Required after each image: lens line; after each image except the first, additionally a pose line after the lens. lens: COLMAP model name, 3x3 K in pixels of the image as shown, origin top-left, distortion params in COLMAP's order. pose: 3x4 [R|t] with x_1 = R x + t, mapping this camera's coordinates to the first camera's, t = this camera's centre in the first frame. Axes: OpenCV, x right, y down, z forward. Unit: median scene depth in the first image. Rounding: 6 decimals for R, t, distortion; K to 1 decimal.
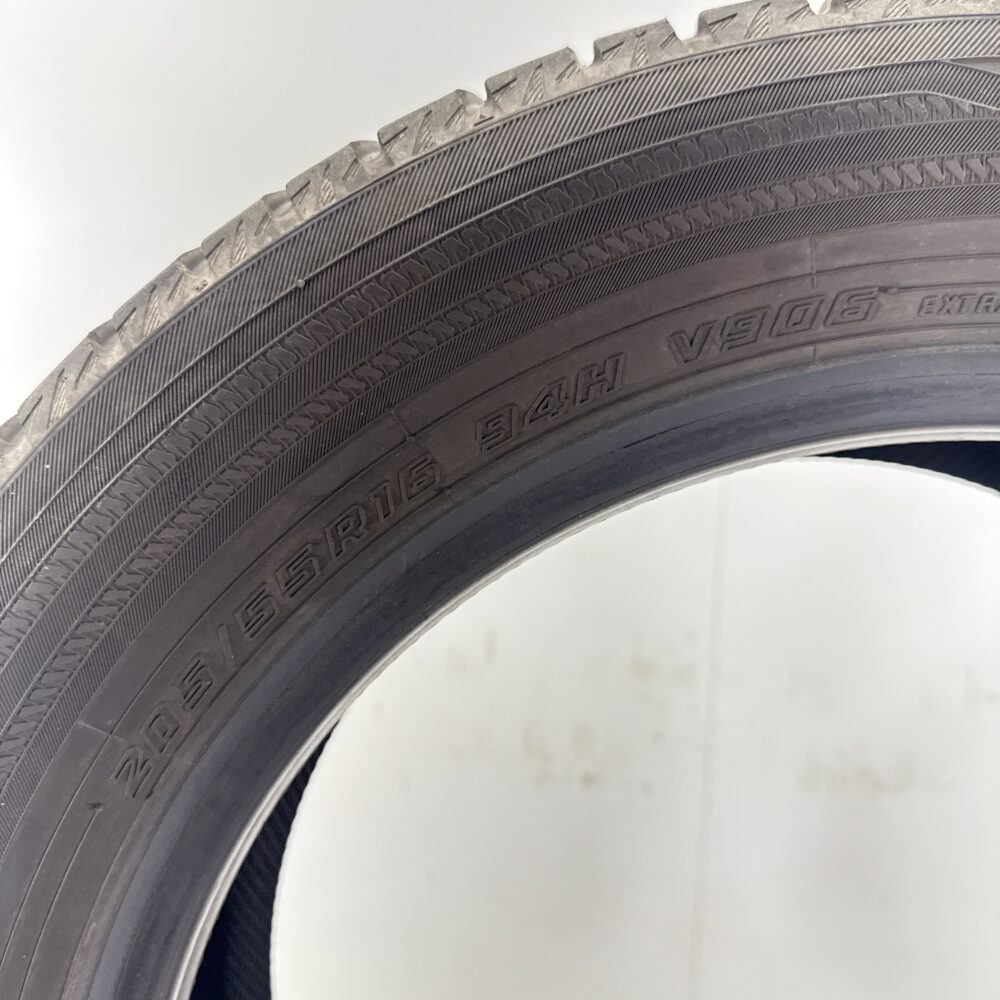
lens RADIAL K [[871.5, 0, 493.9], [0, 871.5, 498.6], [0, 0, 1]] dist [0.060840, -0.108048]
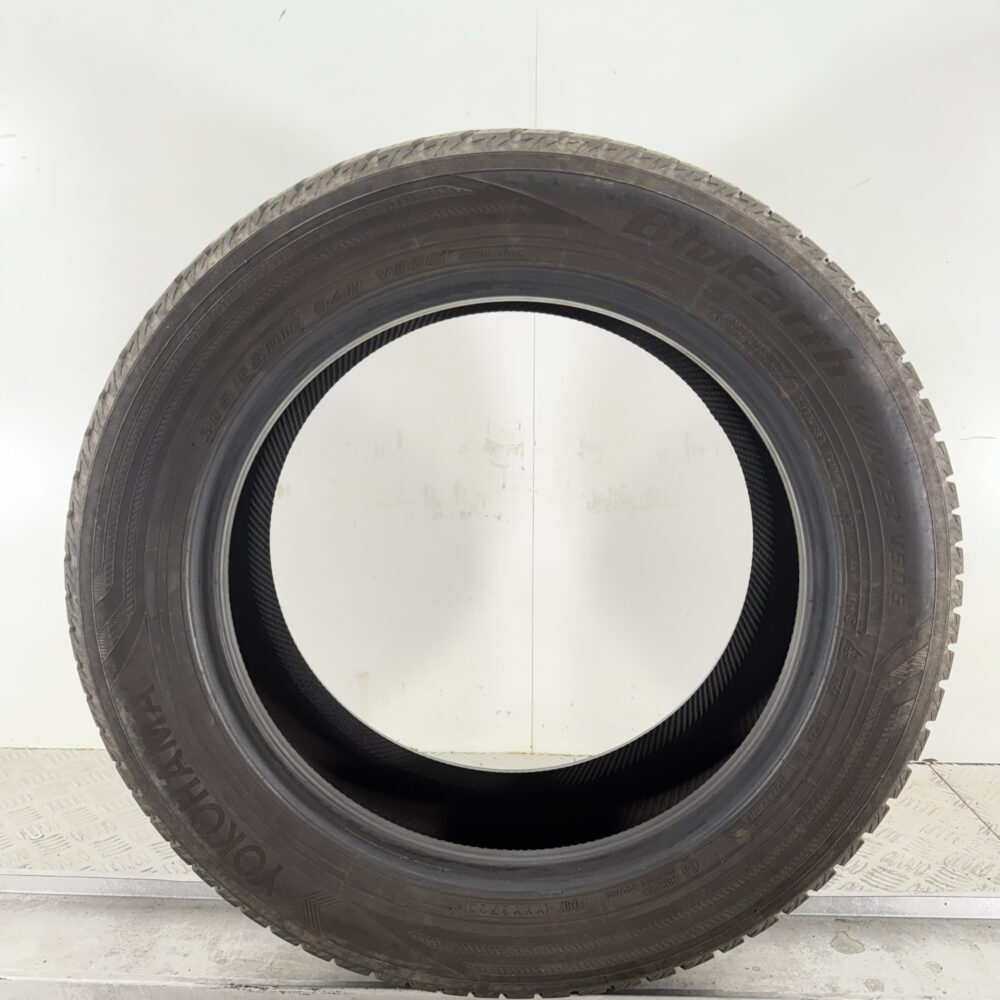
lens RADIAL K [[871.5, 0, 508.3], [0, 871.5, 496.3], [0, 0, 1]] dist [0.060840, -0.108048]
pose [[0.998417, -0.055664, 0.008123, 0.572962], [0.053834, 0.987350, 0.149134, 0.142798], [-0.016322, -0.148461, 0.988784, -1.988968]]
